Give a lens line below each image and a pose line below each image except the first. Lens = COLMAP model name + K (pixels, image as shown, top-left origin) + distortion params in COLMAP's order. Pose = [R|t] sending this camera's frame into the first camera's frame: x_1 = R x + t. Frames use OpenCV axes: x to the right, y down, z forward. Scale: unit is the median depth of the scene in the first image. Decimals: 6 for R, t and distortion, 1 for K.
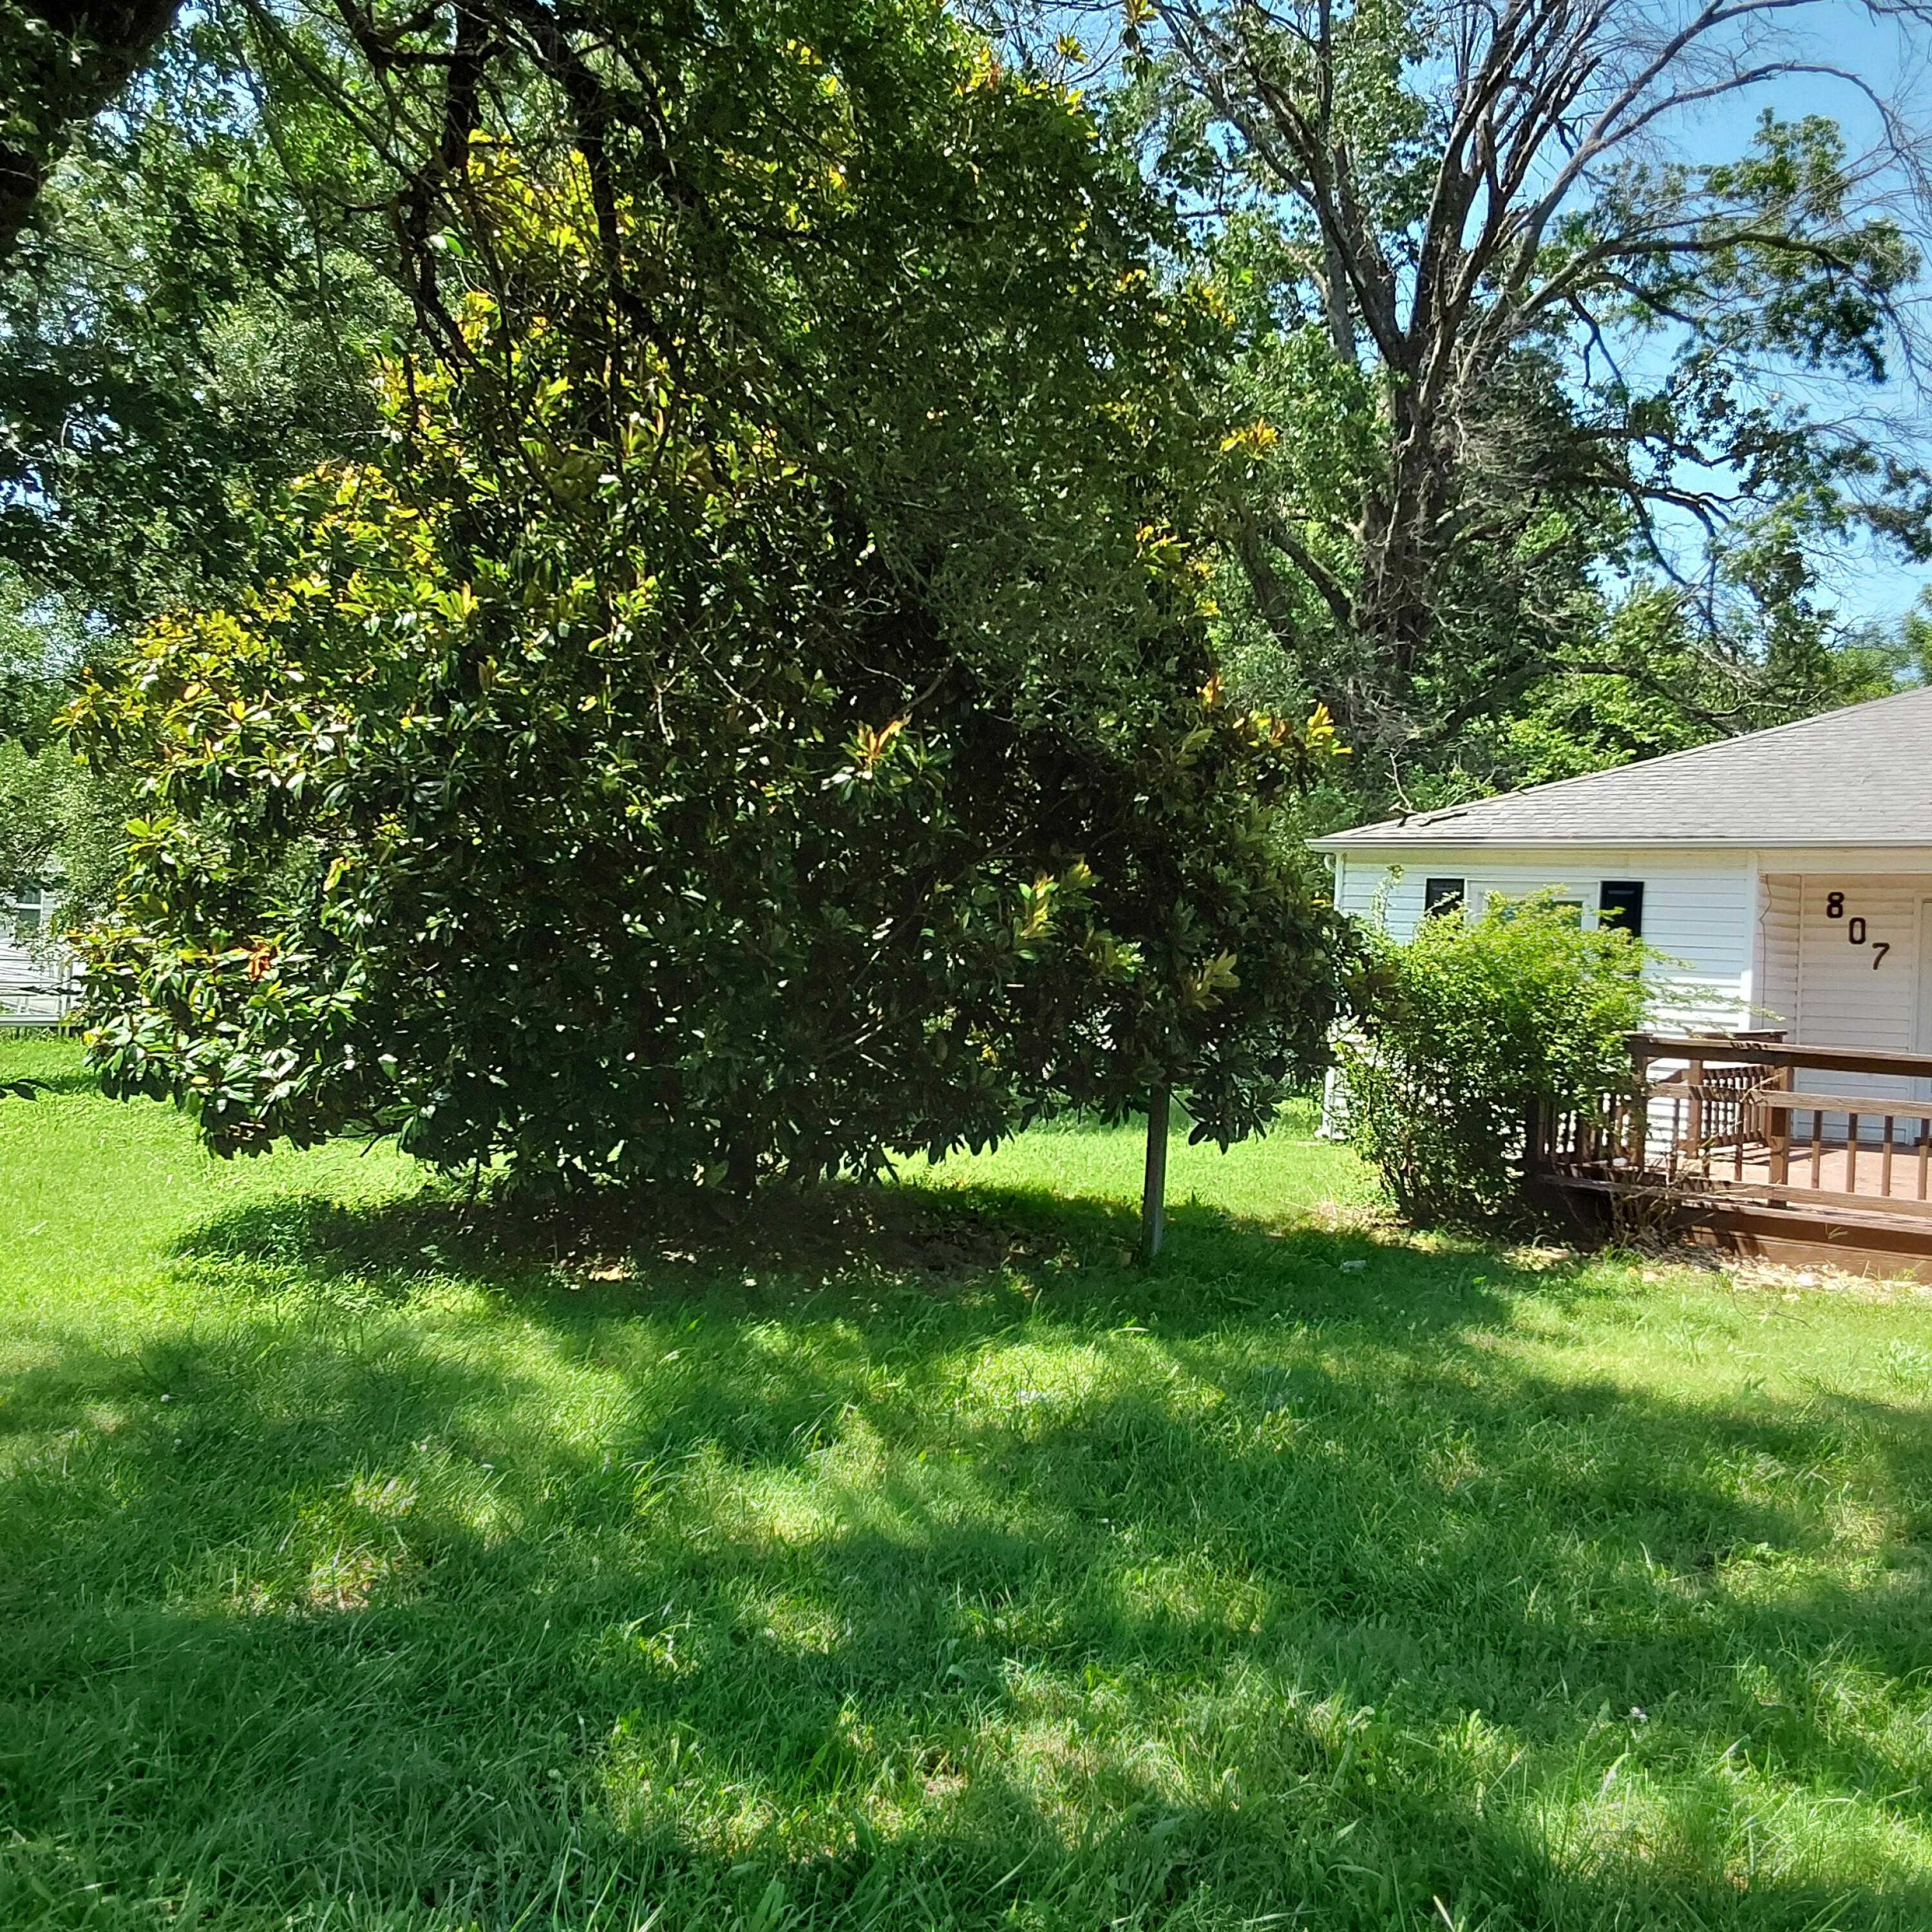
lens RADIAL K [[2013.3, 0, 919.2], [0, 2013.3, 965.6], [0, 0, 1]] dist [0.002316, -0.012505]
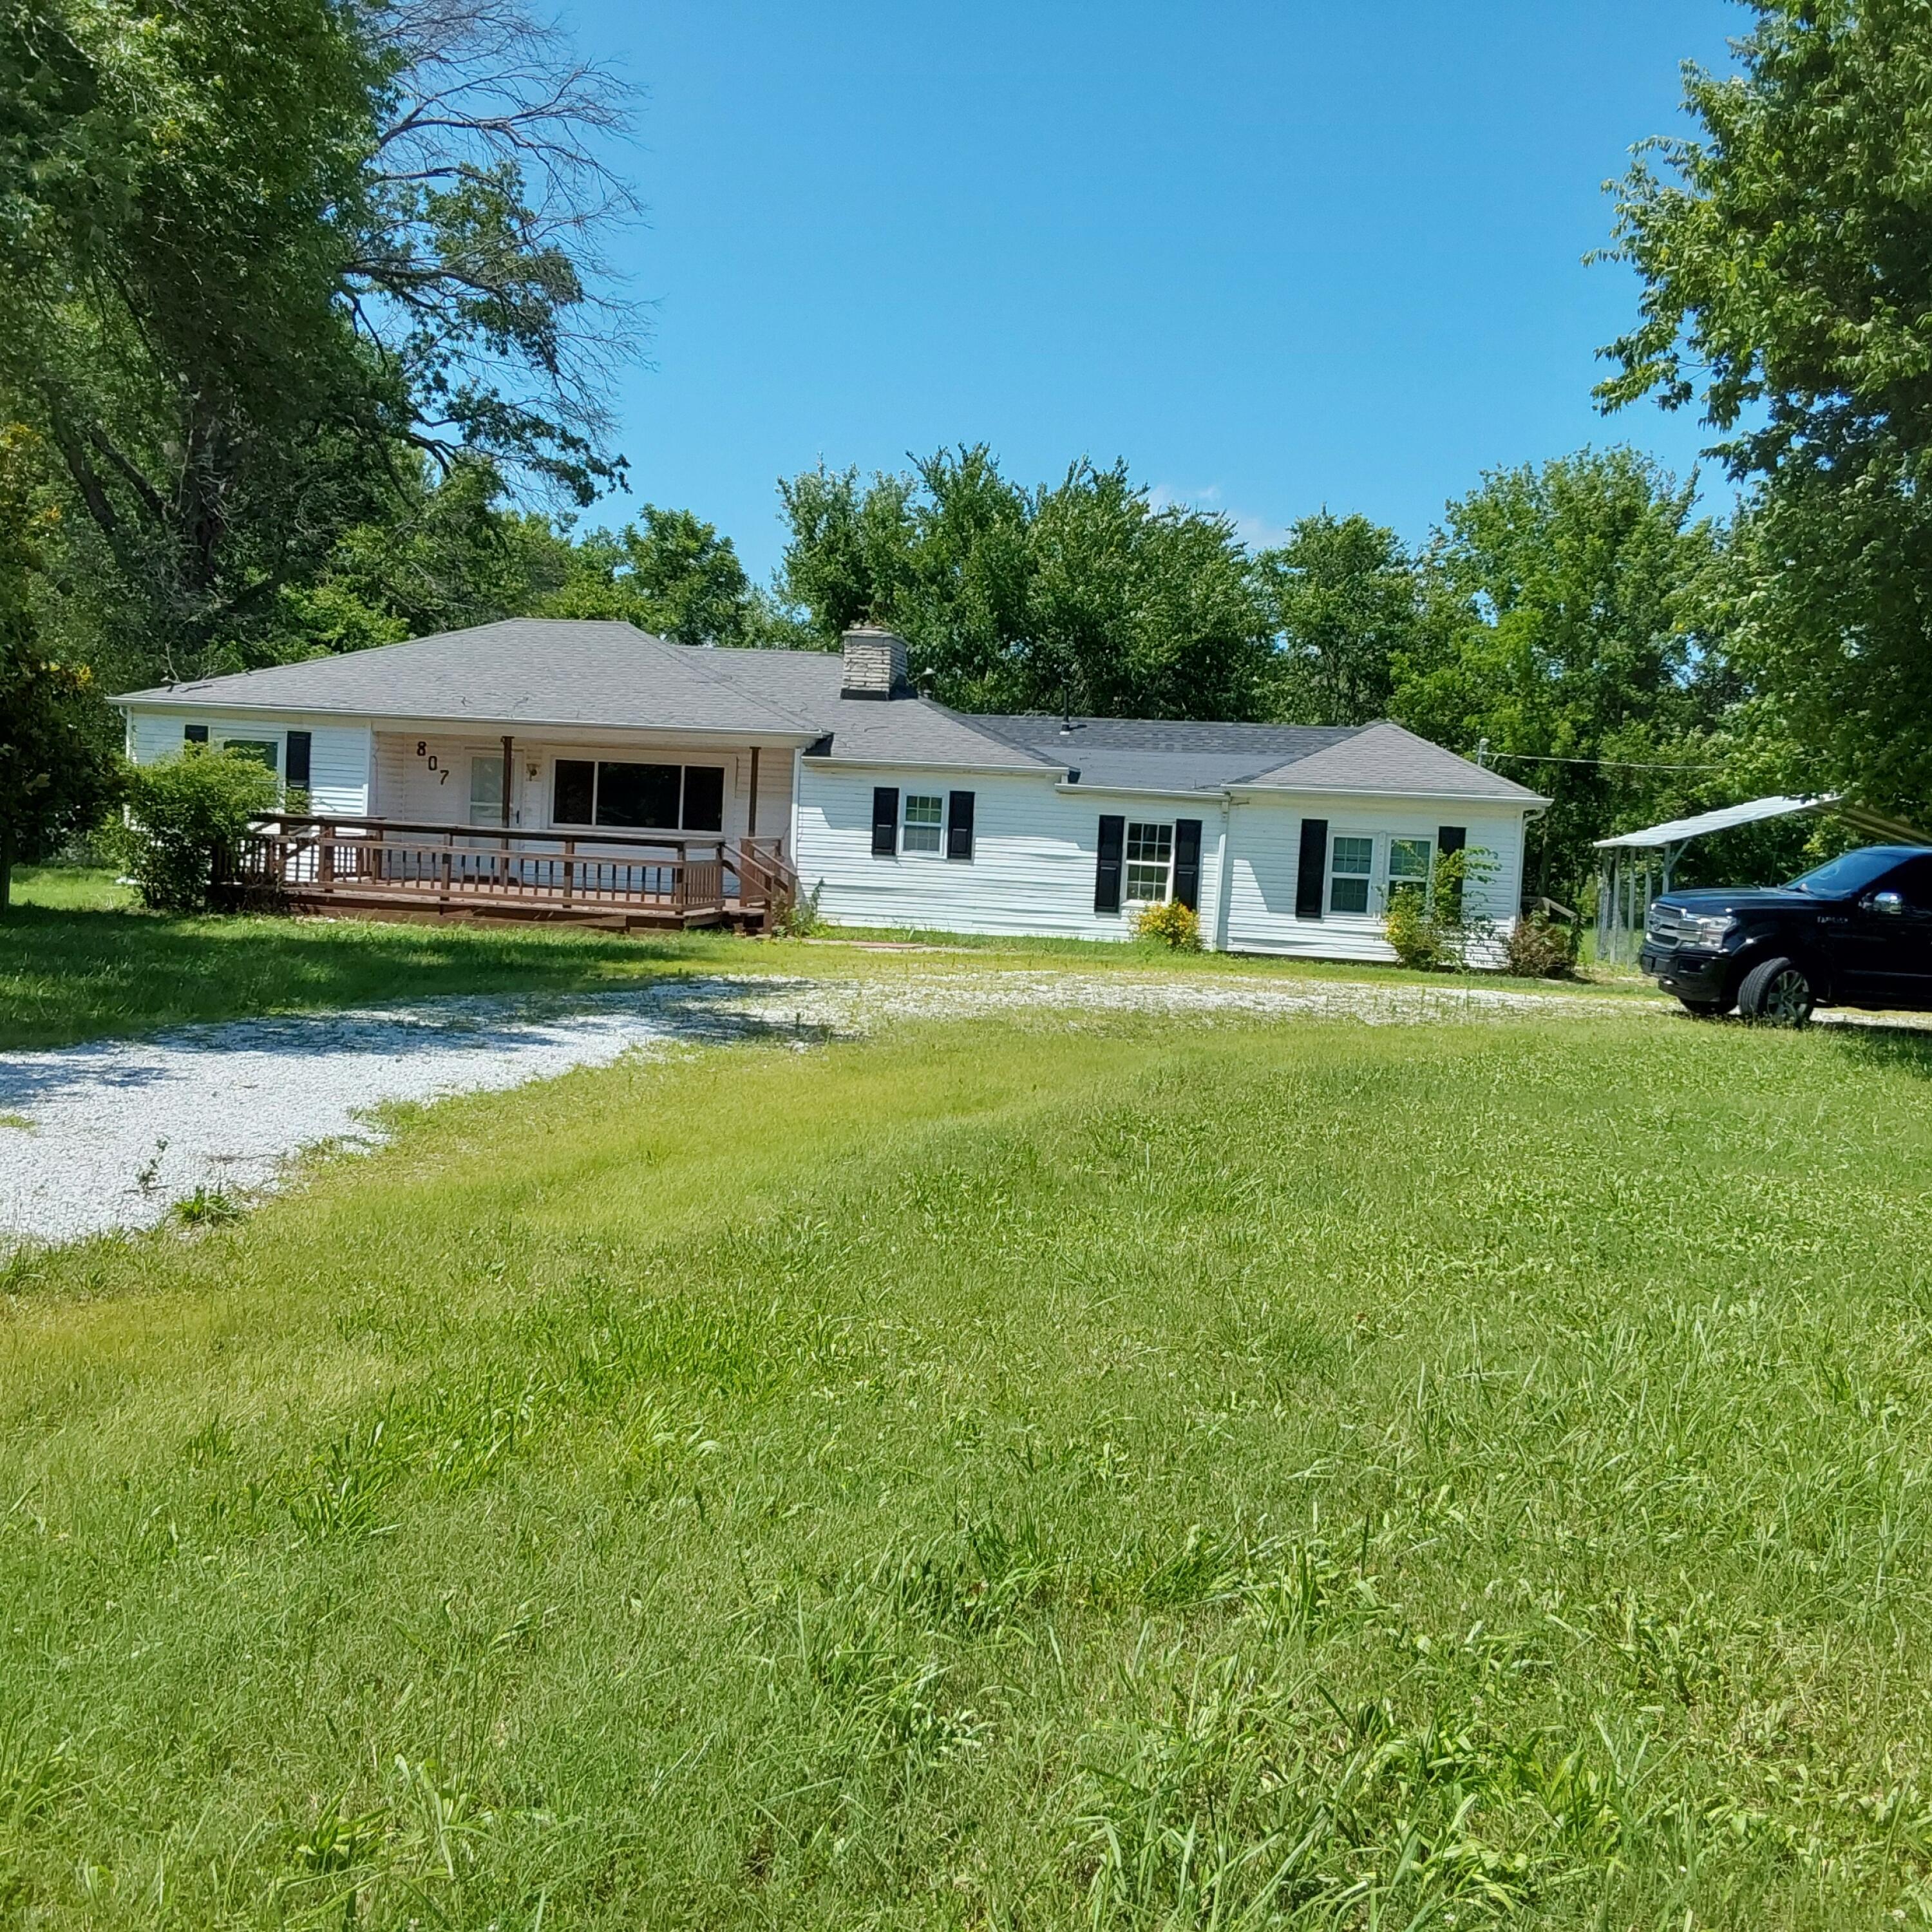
lens RADIAL K [[2049.3, 0, 966.0], [0, 2049.3, 966.0], [0, 0, 1]] dist [0.139599, -0.276023]
pose [[0.855432, -0.036227, 0.516646, -0.096266], [-0.008730, 0.996400, 0.084321, 0.003655], [-0.517841, -0.076641, 0.852037, -0.859561]]
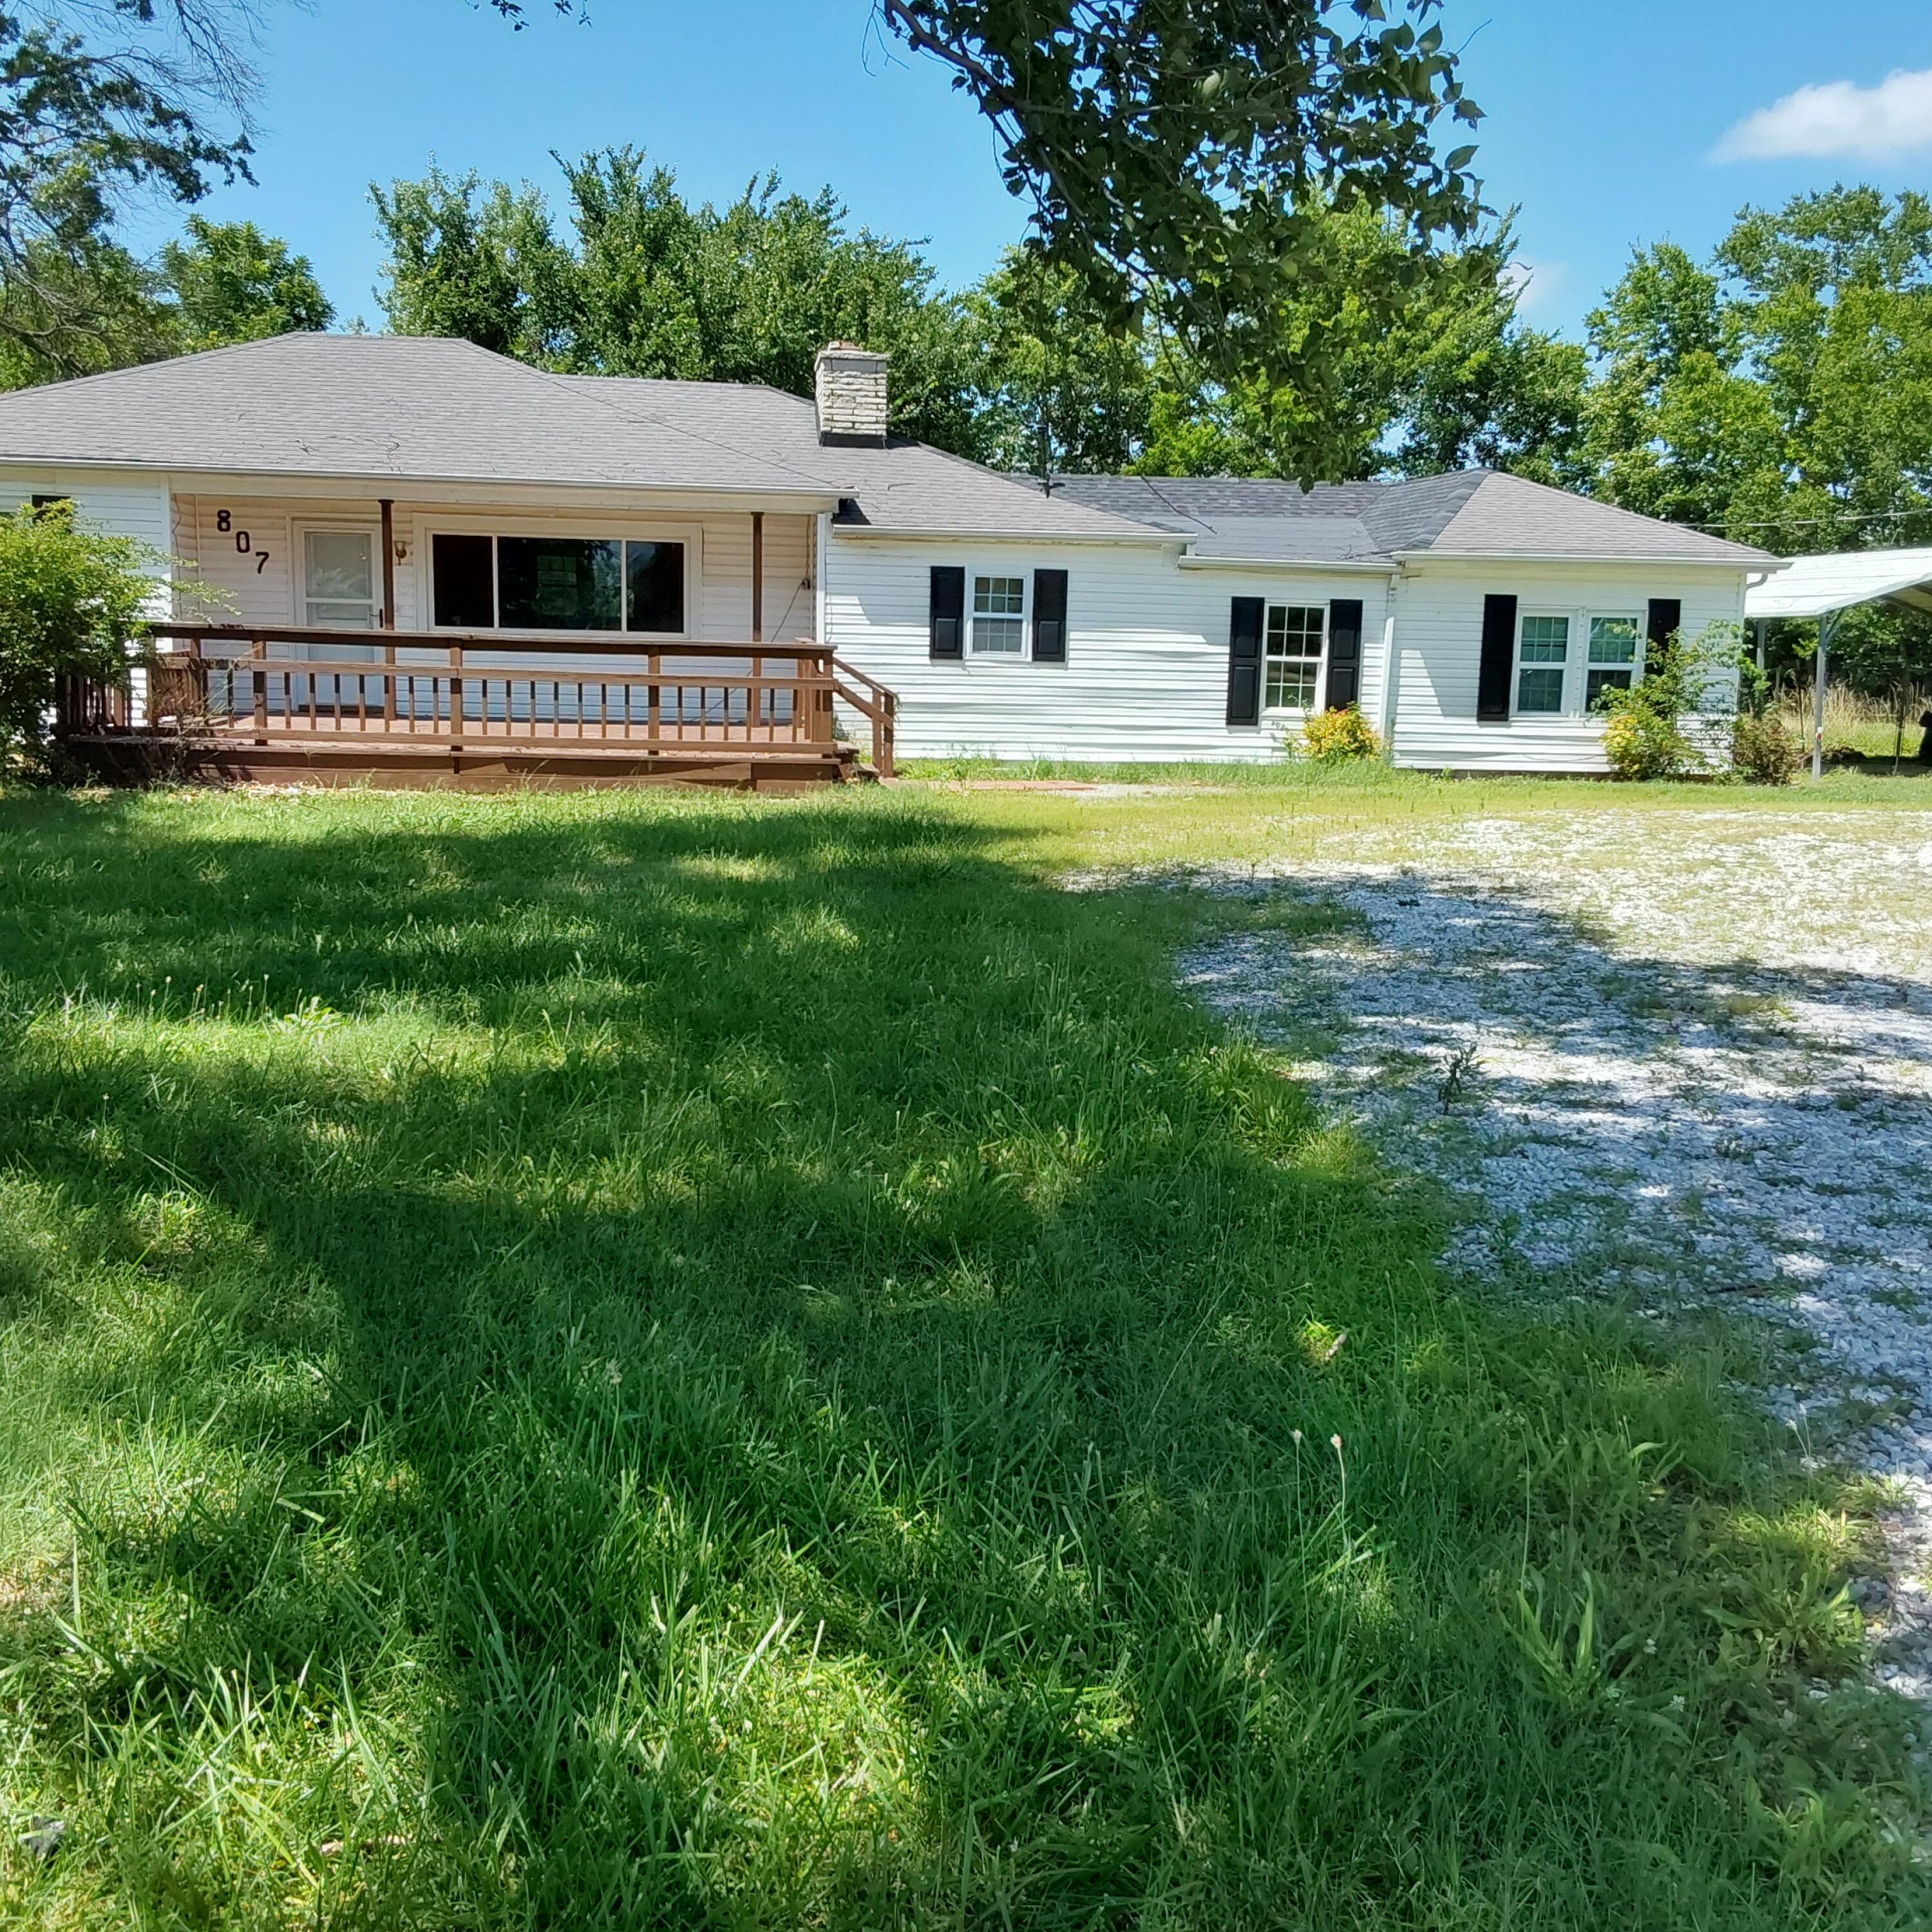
lens RADIAL K [[2049.3, 0, 966.0], [0, 2049.3, 966.0], [0, 0, 1]] dist [0.139599, -0.276023]
pose [[0.667648, -0.144668, 0.730285, -0.216083], [0.011649, 0.982848, 0.184050, 0.008917], [-0.744386, -0.114374, 0.657882, -0.215921]]
